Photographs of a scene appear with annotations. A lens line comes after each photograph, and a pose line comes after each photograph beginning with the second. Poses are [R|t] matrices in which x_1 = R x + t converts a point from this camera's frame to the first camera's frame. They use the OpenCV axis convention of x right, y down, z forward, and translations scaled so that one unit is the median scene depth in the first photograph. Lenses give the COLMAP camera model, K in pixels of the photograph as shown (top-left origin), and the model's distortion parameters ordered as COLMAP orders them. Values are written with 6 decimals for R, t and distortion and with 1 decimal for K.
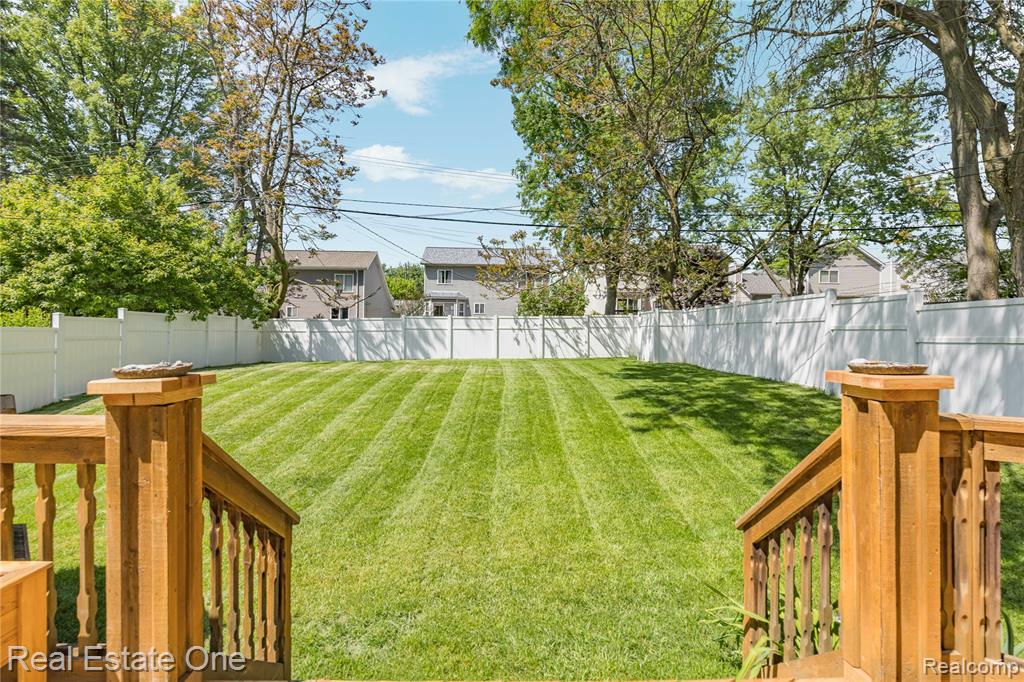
lens RADIAL K [[518.3, 0, 510.9], [0, 518.3, 339.0], [0, 0, 1]] dist [0.002342, -0.001213]
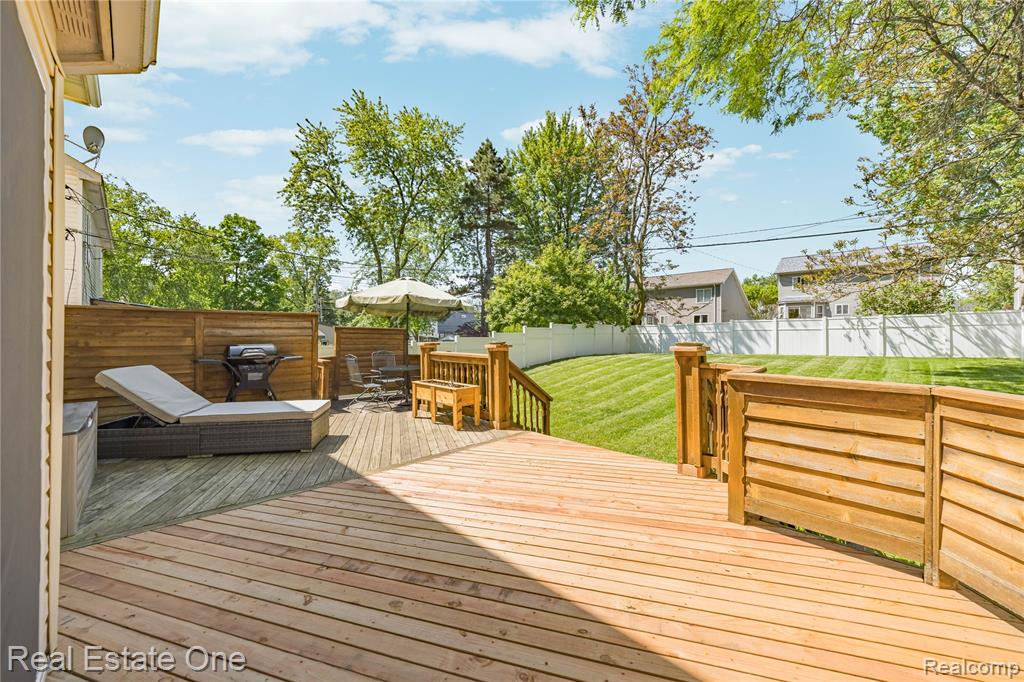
lens RADIAL K [[401.1, 0, 504.3], [0, 401.1, 334.5], [0, 0, 1]] dist [0.011549, -0.001429]
pose [[0.684560, -0.013561, -0.728830, 0.132917], [0.002629, 0.999866, -0.016134, 0.004614], [0.728952, 0.009129, 0.684504, -0.088591]]
